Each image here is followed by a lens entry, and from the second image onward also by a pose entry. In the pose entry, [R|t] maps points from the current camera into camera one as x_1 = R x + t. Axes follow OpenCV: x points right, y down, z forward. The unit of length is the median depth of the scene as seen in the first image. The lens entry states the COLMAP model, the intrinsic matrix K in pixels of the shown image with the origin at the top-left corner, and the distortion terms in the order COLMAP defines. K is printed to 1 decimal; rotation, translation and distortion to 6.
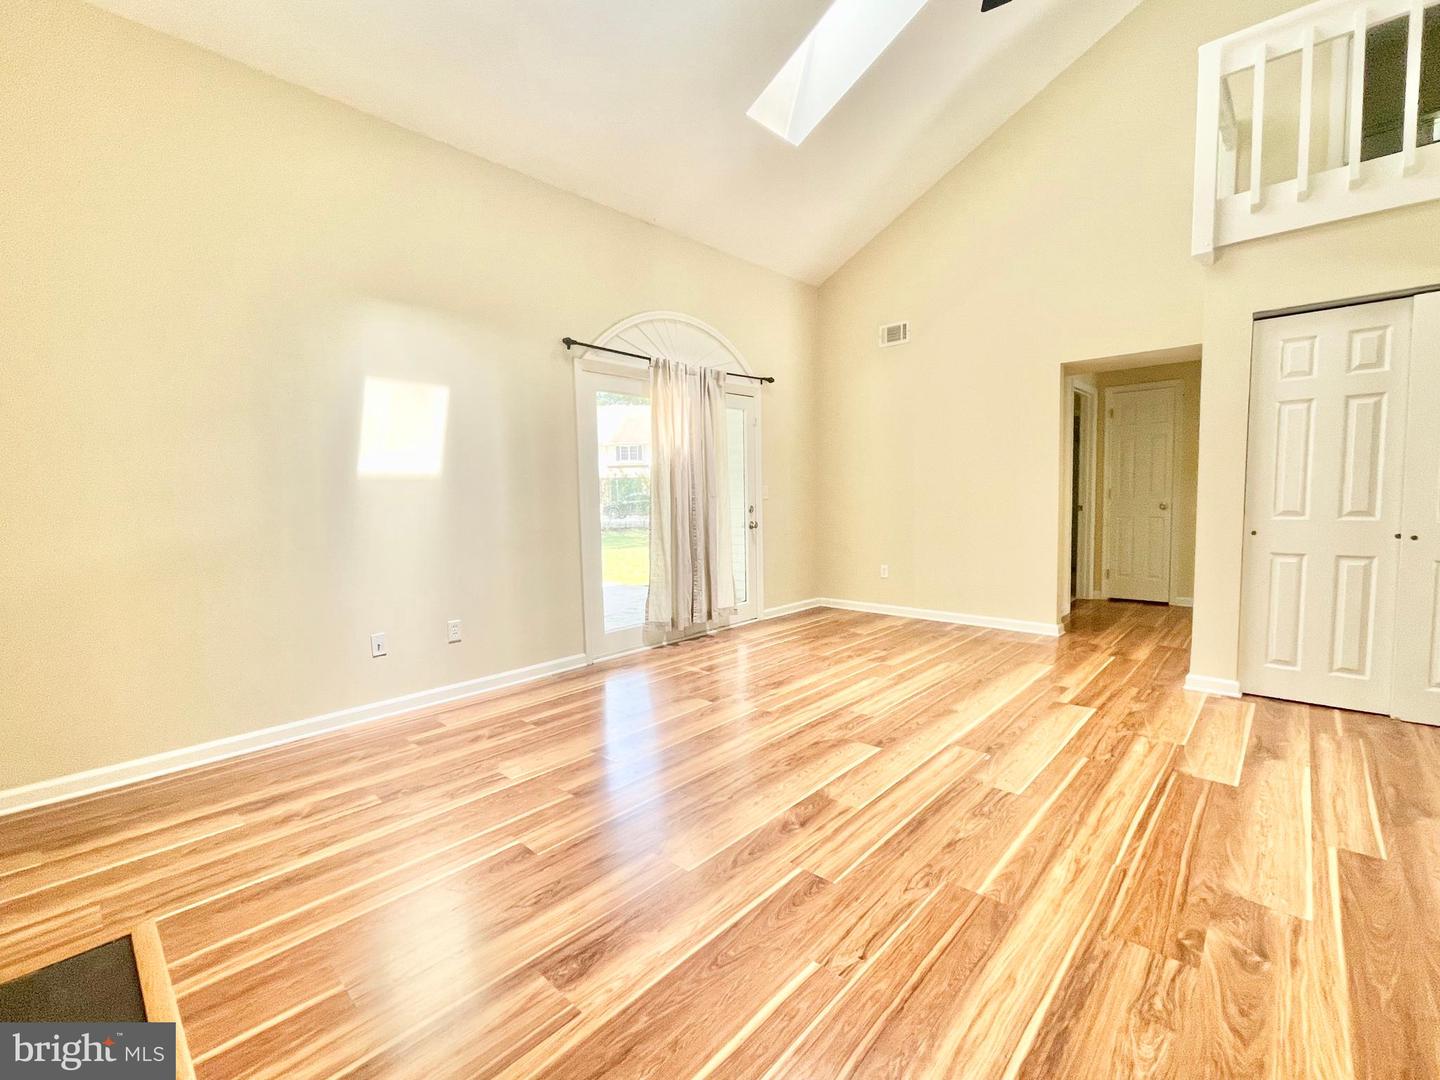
lens RADIAL K [[619.0, 0, 729.3], [0, 619.0, 544.0], [0, 0, 1]] dist [0.001600, 0.000323]
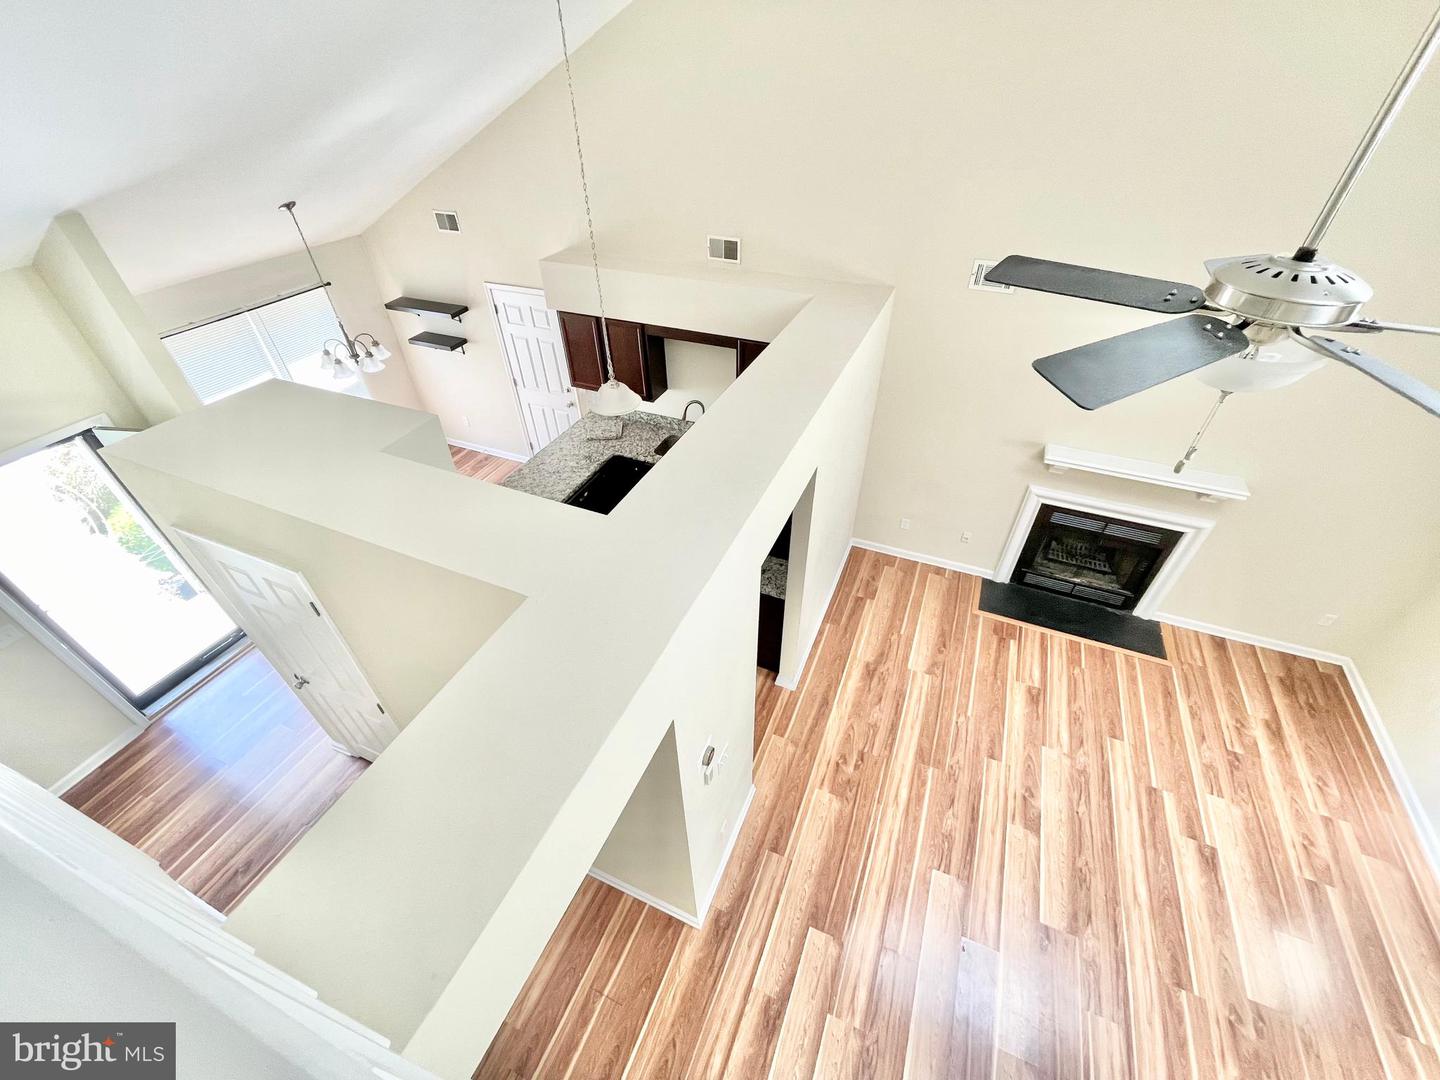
lens RADIAL K [[582.2, 0, 728.4], [0, 582.2, 544.1], [0, 0, 1]] dist [-0.002160, -0.000004]
pose [[-0.940248, 0.240497, -0.241028, 1.104915], [-0.001530, 0.704896, 0.709309, -1.236560], [0.340486, 0.667295, -0.662410, 1.228603]]
